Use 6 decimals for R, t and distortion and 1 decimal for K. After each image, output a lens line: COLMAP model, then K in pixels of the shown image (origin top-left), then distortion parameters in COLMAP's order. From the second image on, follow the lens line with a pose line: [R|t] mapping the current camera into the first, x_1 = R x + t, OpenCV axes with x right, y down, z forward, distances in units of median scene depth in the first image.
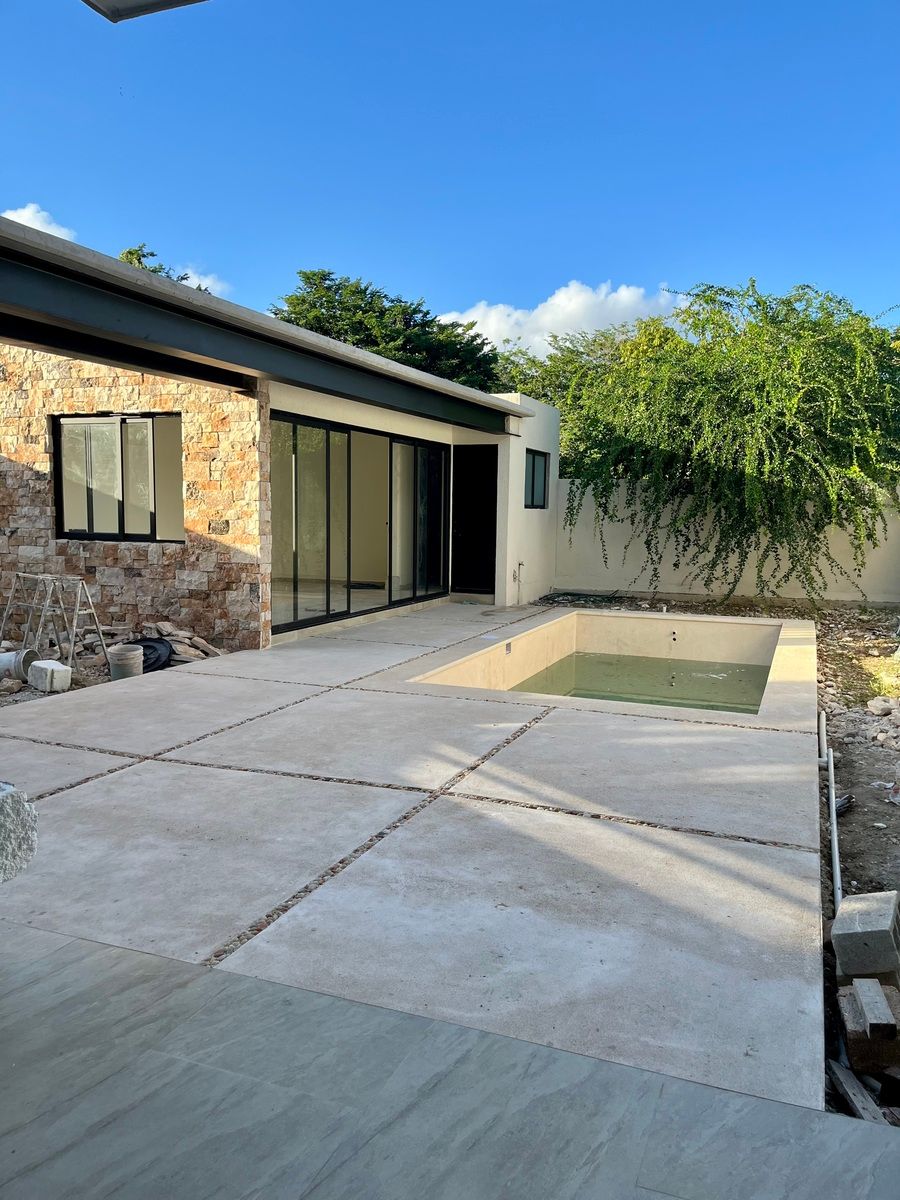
lens RADIAL K [[921.6, 0, 446.4], [0, 921.6, 603.5], [0, 0, 1]] dist [0.003319, 0.000692]
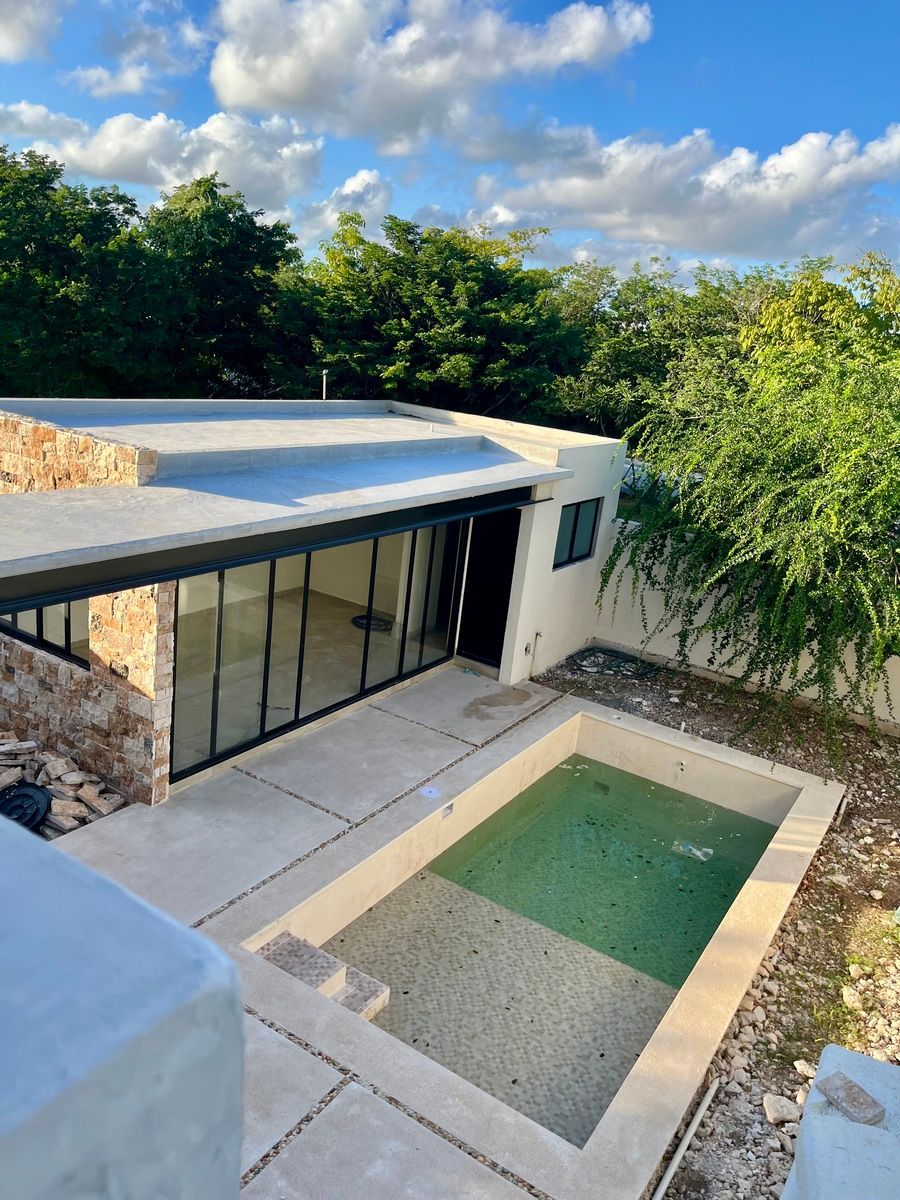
lens RADIAL K [[921.6, 0, 451.8], [0, 921.6, 599.2], [0, 0, 1]] dist [0.003319, 0.000692]
pose [[0.976763, 0.147778, -0.155227, 0.200896], [-0.118116, 0.975525, 0.185471, -0.352771], [0.178836, -0.162827, 0.970312, 0.186915]]
